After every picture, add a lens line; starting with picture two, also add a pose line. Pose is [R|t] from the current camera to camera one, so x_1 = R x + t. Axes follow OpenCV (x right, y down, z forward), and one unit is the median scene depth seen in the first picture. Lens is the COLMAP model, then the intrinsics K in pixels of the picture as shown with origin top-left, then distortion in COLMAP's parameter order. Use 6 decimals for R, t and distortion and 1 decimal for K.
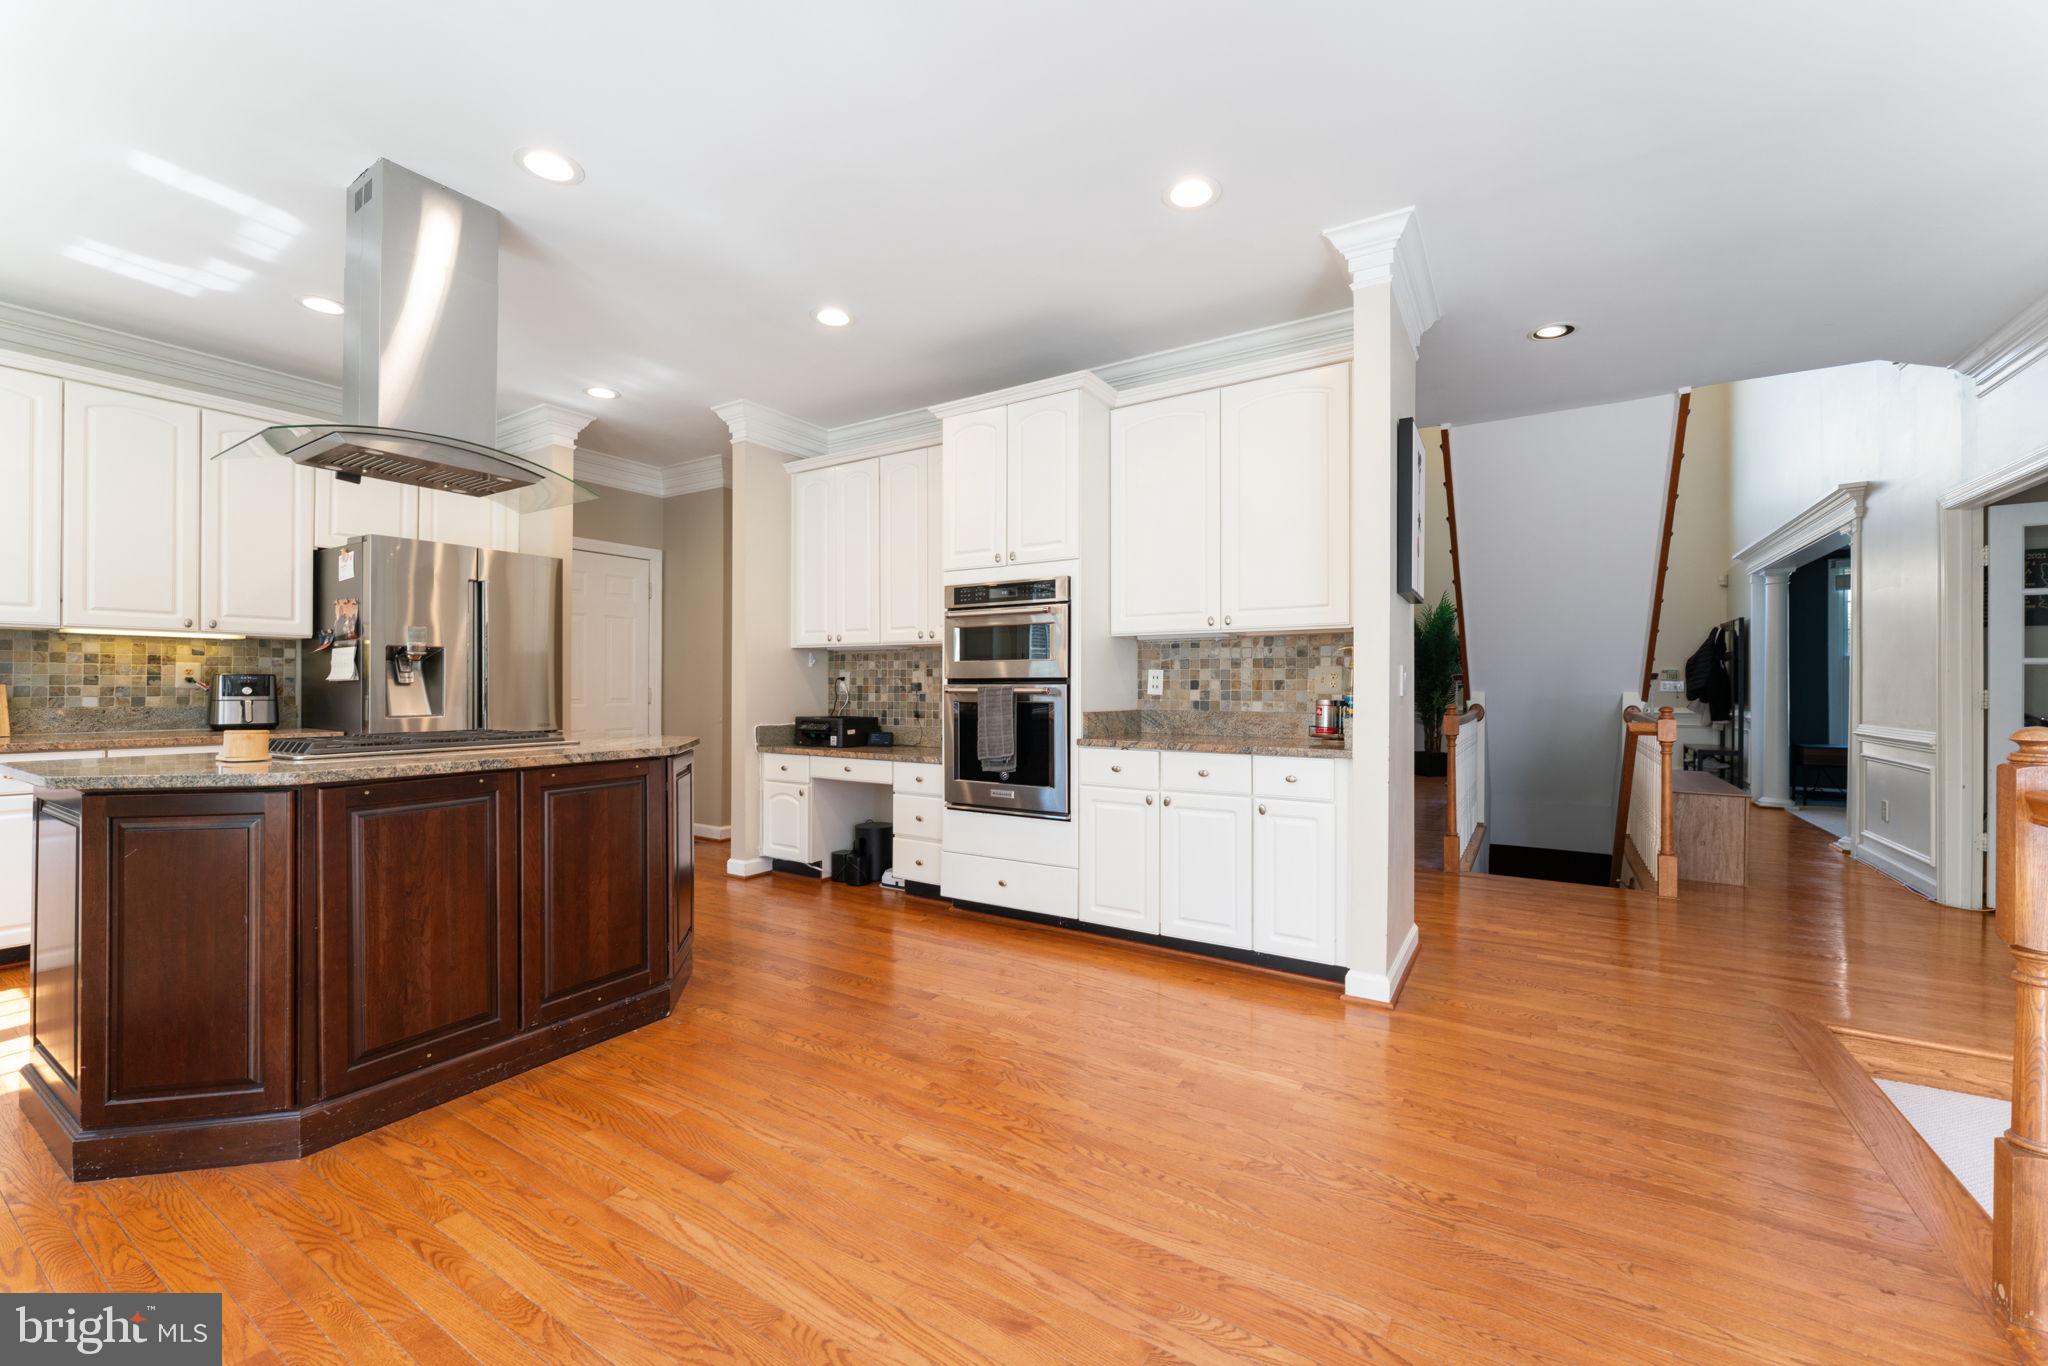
lens RADIAL K [[812.9, 0, 1012.6], [0, 812.9, 684.3], [0, 0, 1]] dist [0.000749, 0.000259]
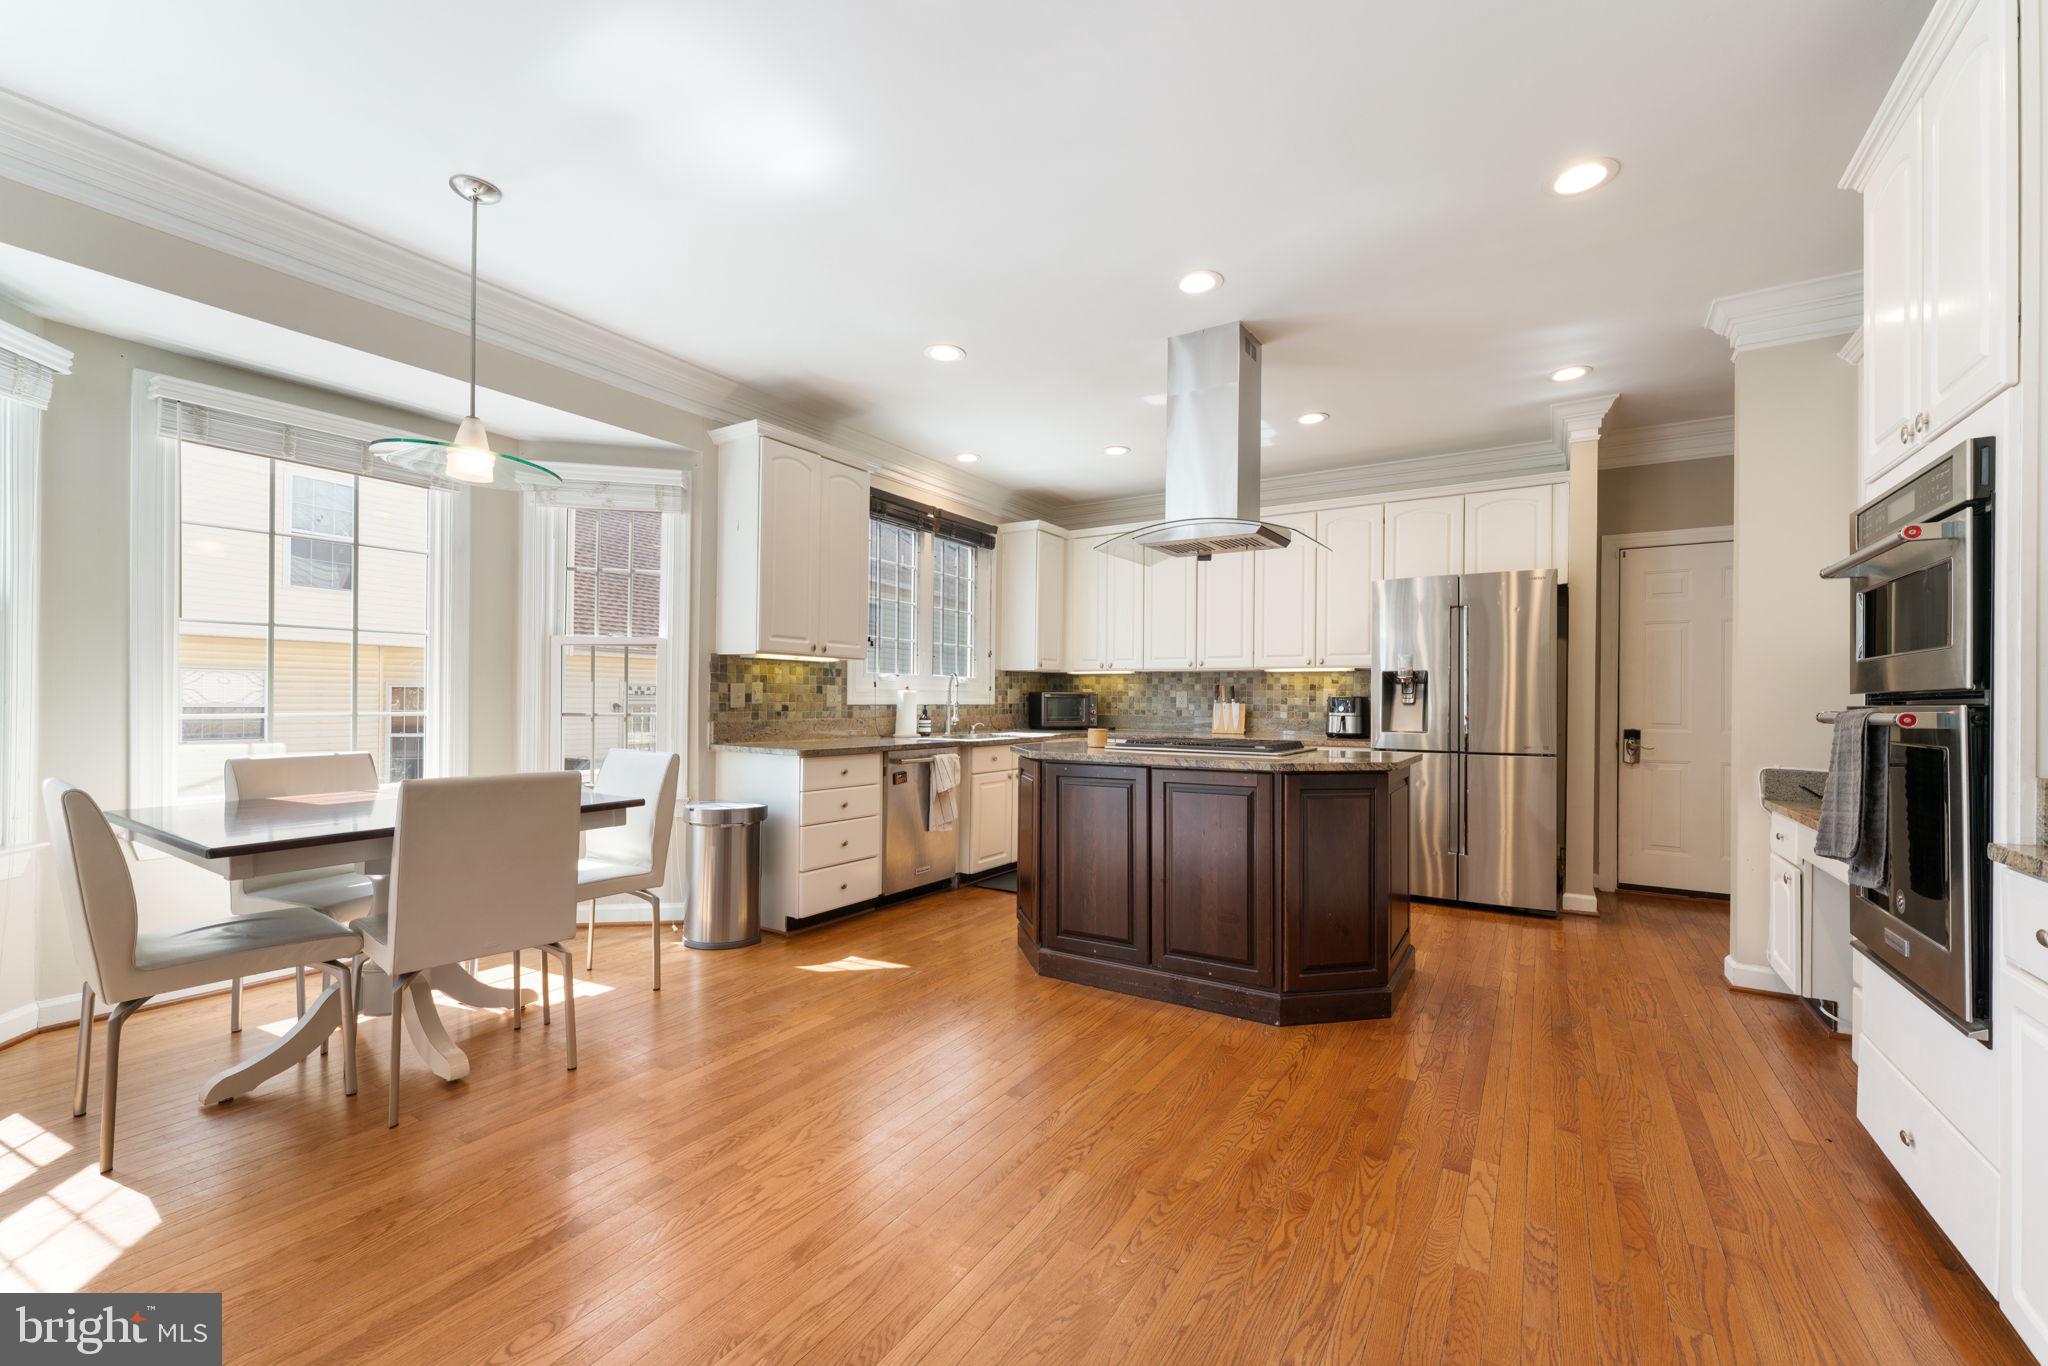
lens RADIAL K [[812.9, 0, 1030.2], [0, 812.9, 696.2], [0, 0, 1]] dist [0.000749, 0.000259]
pose [[0.012295, -0.008824, -0.999885, 0.457025], [-0.006208, 0.999941, -0.008901, 0.002298], [0.999905, 0.006316, 0.012240, 0.509648]]
